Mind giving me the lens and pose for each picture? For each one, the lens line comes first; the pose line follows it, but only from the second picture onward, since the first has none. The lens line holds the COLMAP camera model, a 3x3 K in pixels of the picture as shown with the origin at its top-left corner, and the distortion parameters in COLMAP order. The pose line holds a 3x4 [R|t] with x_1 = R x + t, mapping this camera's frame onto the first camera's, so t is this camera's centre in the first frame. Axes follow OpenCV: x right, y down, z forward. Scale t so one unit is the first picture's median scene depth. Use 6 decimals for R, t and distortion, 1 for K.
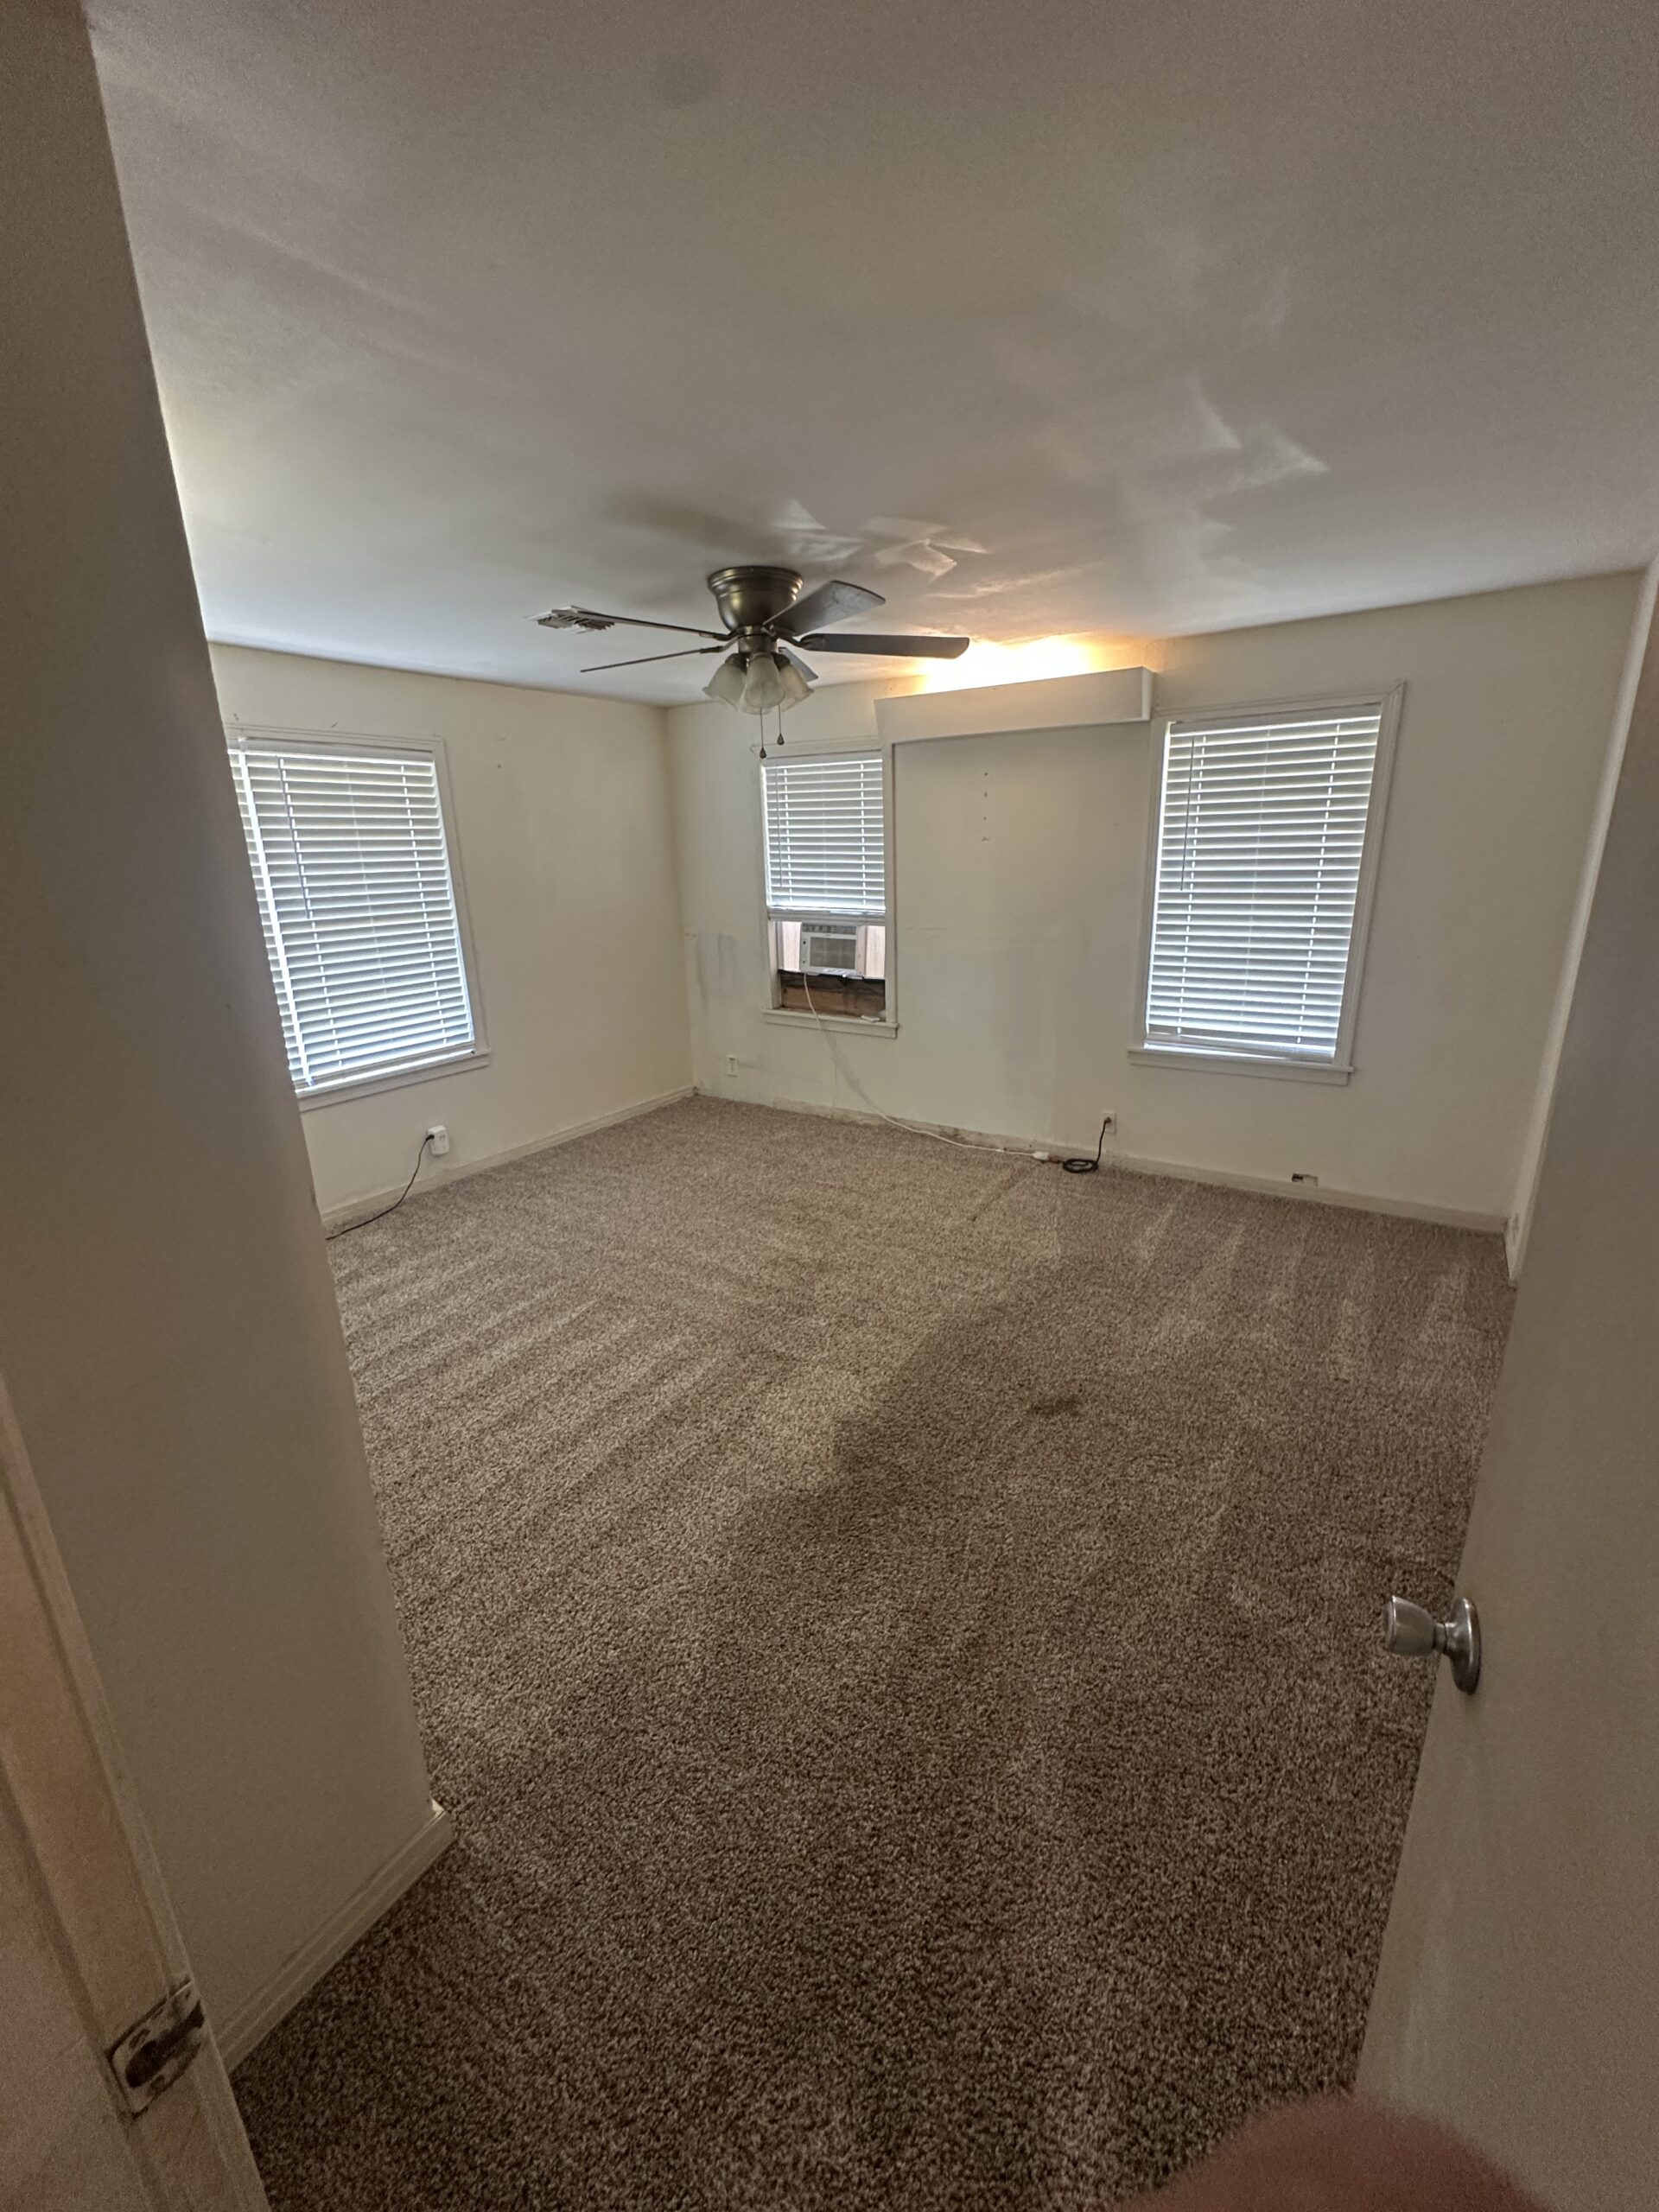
lens RADIAL K [[889.8, 0, 831.2], [0, 889.8, 1092.4], [0, 0, 1]] dist [-0.003346, 0.001726]
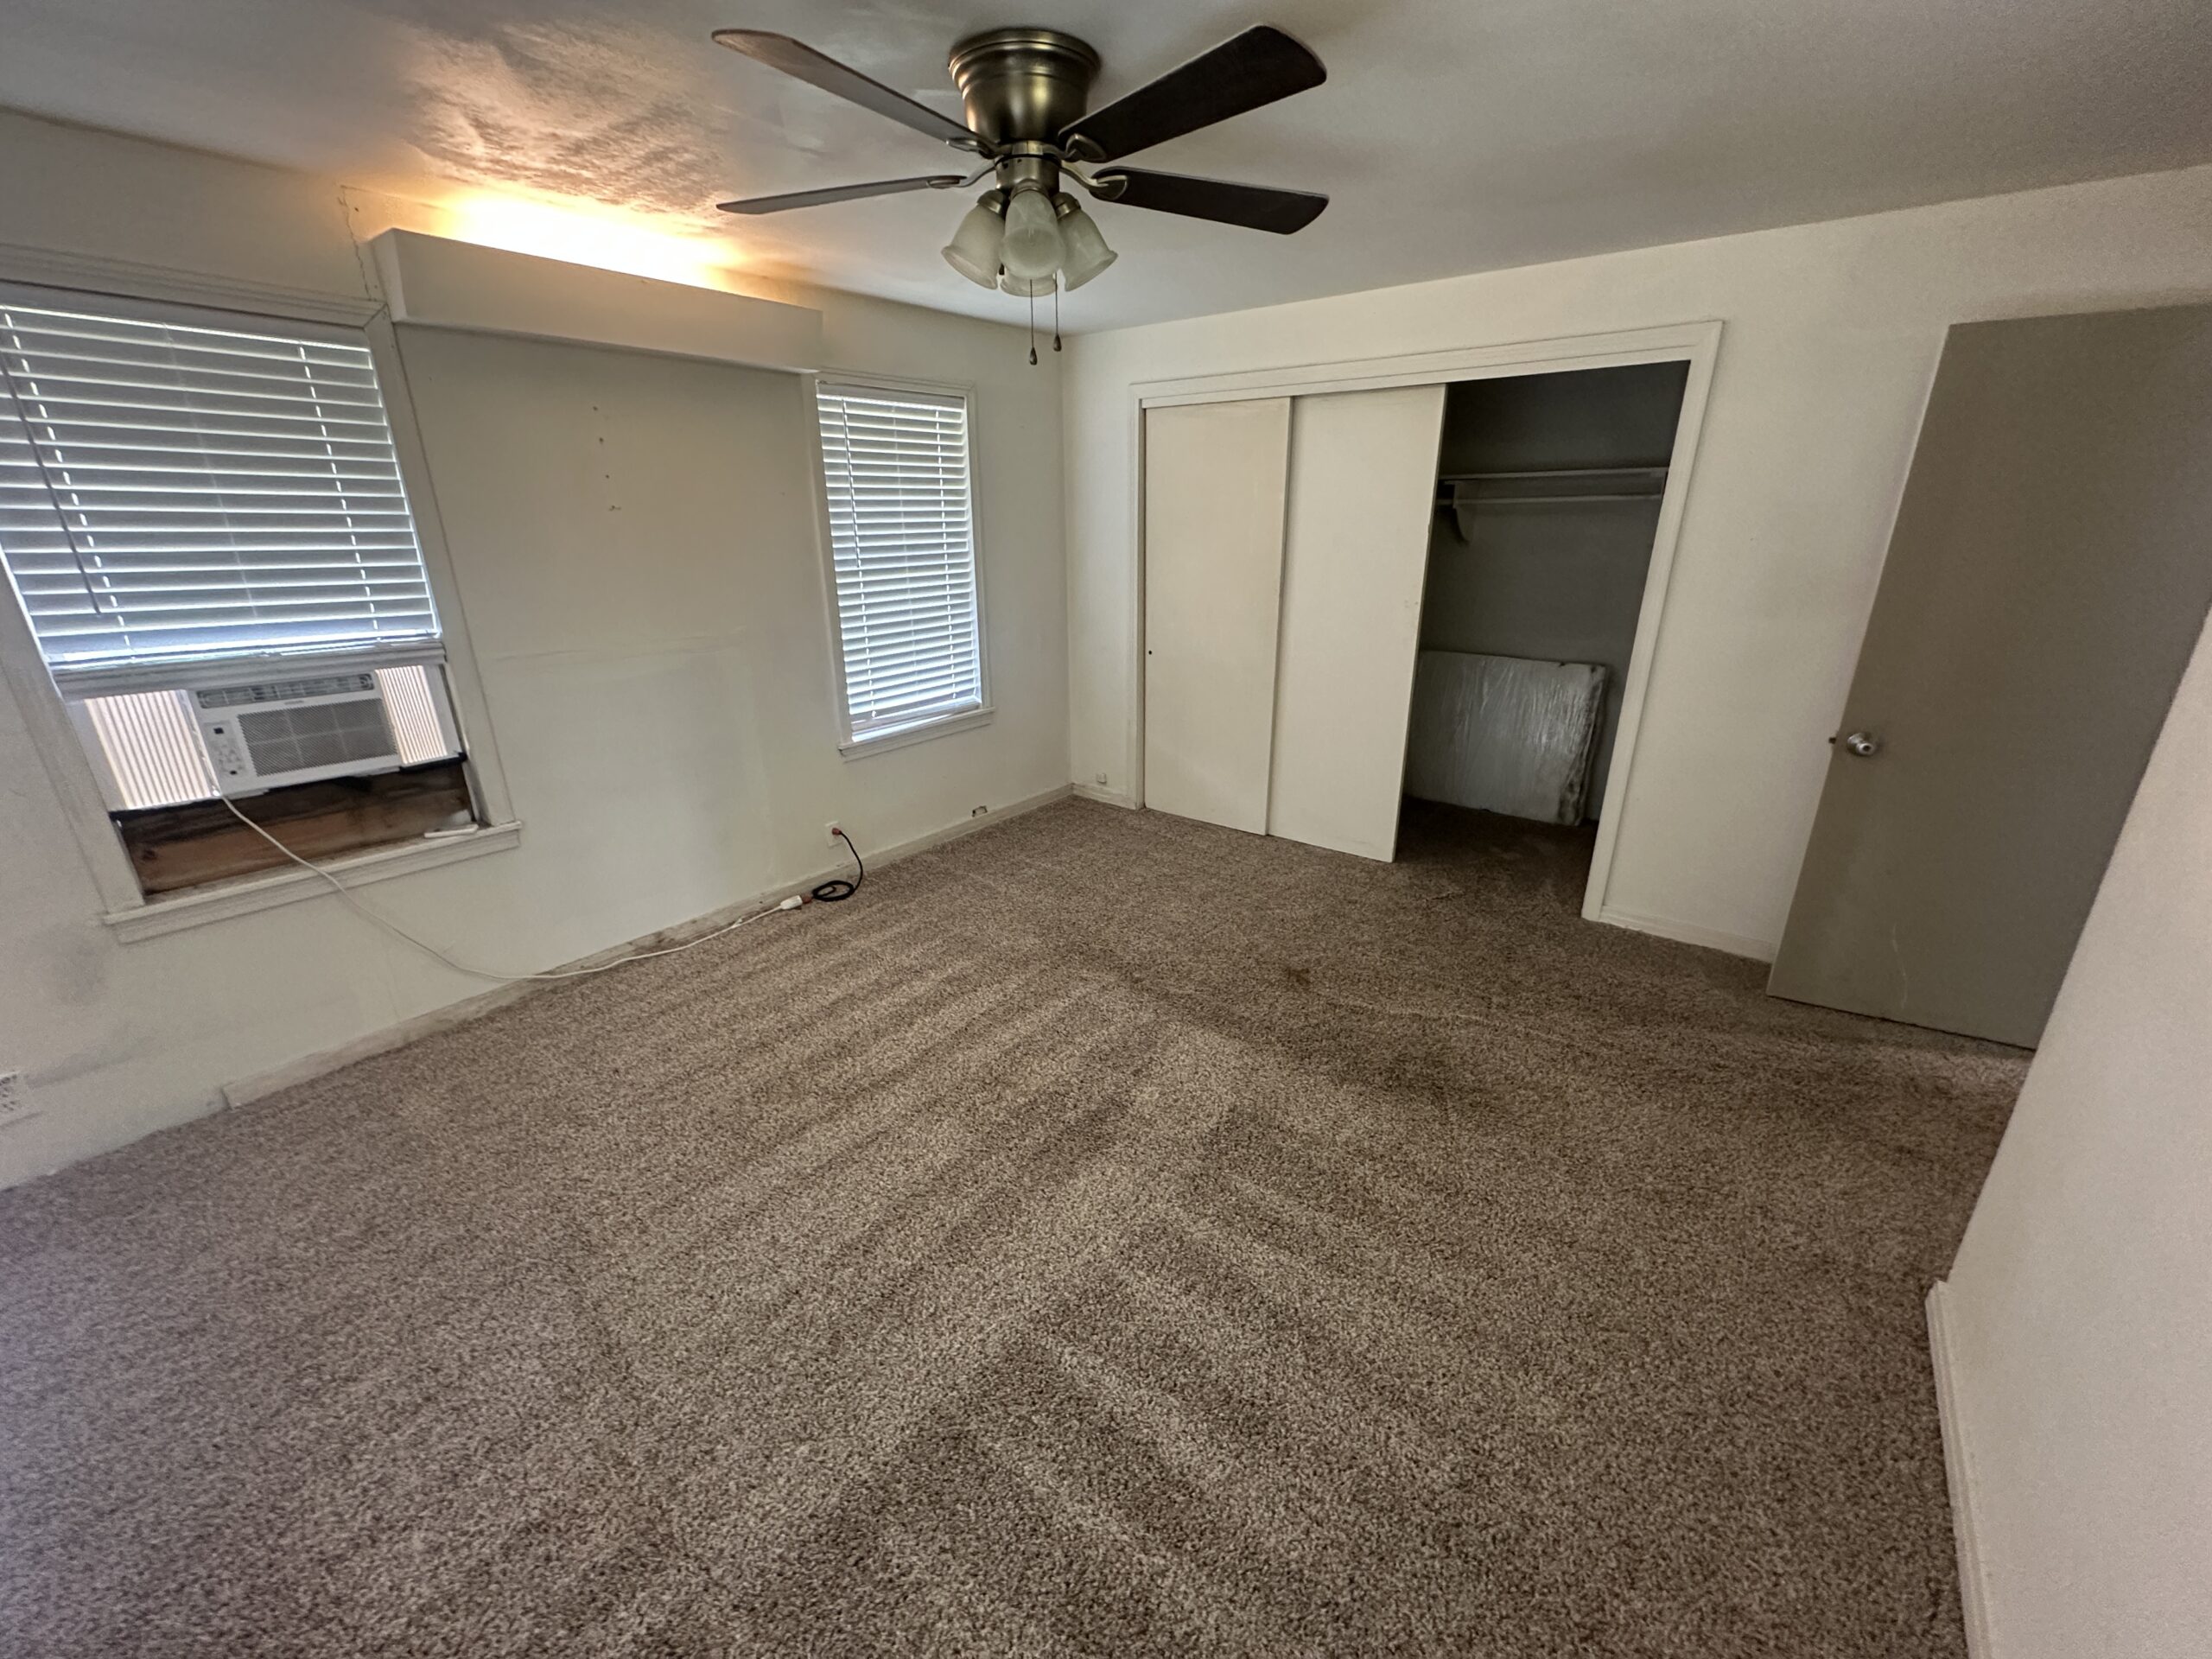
lens RADIAL K [[889.8, 0, 1110.8], [0, 889.8, 828.6], [0, 0, 1]] dist [-0.003346, 0.001726]
pose [[0.078070, -0.311655, 0.946983, -0.489533], [0.273736, 0.920075, 0.280233, -0.139148], [-0.958631, 0.237345, 0.157141, 0.561663]]
